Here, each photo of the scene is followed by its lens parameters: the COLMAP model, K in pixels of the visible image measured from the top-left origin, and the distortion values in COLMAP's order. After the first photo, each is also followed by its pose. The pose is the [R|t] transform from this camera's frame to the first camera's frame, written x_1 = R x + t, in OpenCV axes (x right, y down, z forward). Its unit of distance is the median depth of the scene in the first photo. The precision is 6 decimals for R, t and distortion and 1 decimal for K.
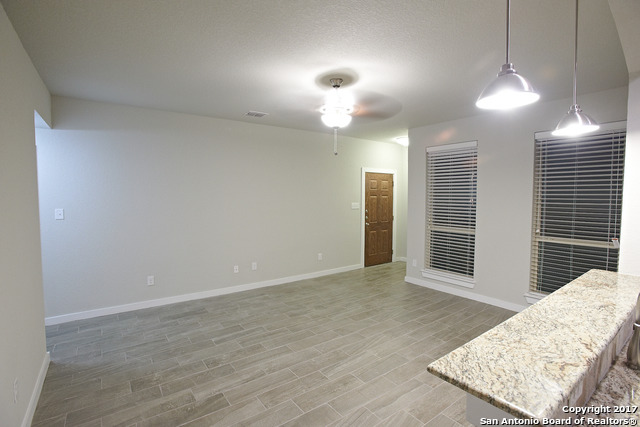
lens RADIAL K [[308.7, 0, 320.5], [0, 308.7, 211.7], [0, 0, 1]] dist [-0.049673, 0.009656]
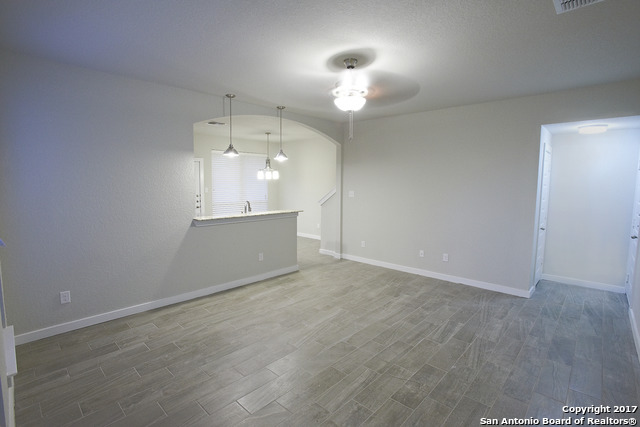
lens RADIAL K [[308.7, 0, 325.3], [0, 308.7, 213.1], [0, 0, 1]] dist [-0.049673, 0.009656]
pose [[-0.980387, 0.009566, -0.196852, 0.305443], [-0.021169, 0.987932, 0.153438, -0.100191], [0.195944, 0.154595, -0.968352, 1.884576]]
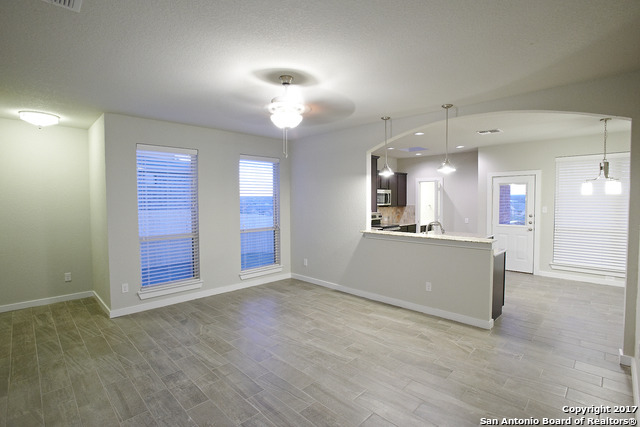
lens RADIAL K [[308.7, 0, 318.6], [0, 308.7, 212.9], [0, 0, 1]] dist [-0.049673, 0.009656]
pose [[-0.150746, -0.041514, 0.987700, -0.863647], [0.062231, 0.996738, 0.051392, -0.054761], [-0.986612, 0.069213, -0.147671, 1.023810]]
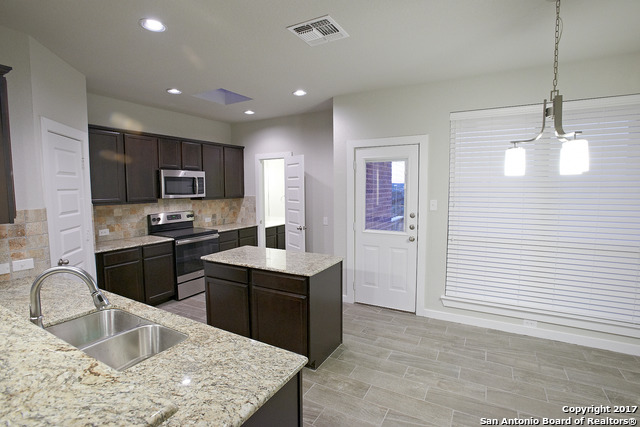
lens RADIAL K [[308.7, 0, 324.4], [0, 308.7, 213.8], [0, 0, 1]] dist [-0.049673, 0.009656]
pose [[-0.419451, -0.078999, 0.904334, -0.071427], [0.057391, 0.991906, 0.113268, -0.006883], [-0.905962, 0.099411, -0.411522, 0.181499]]
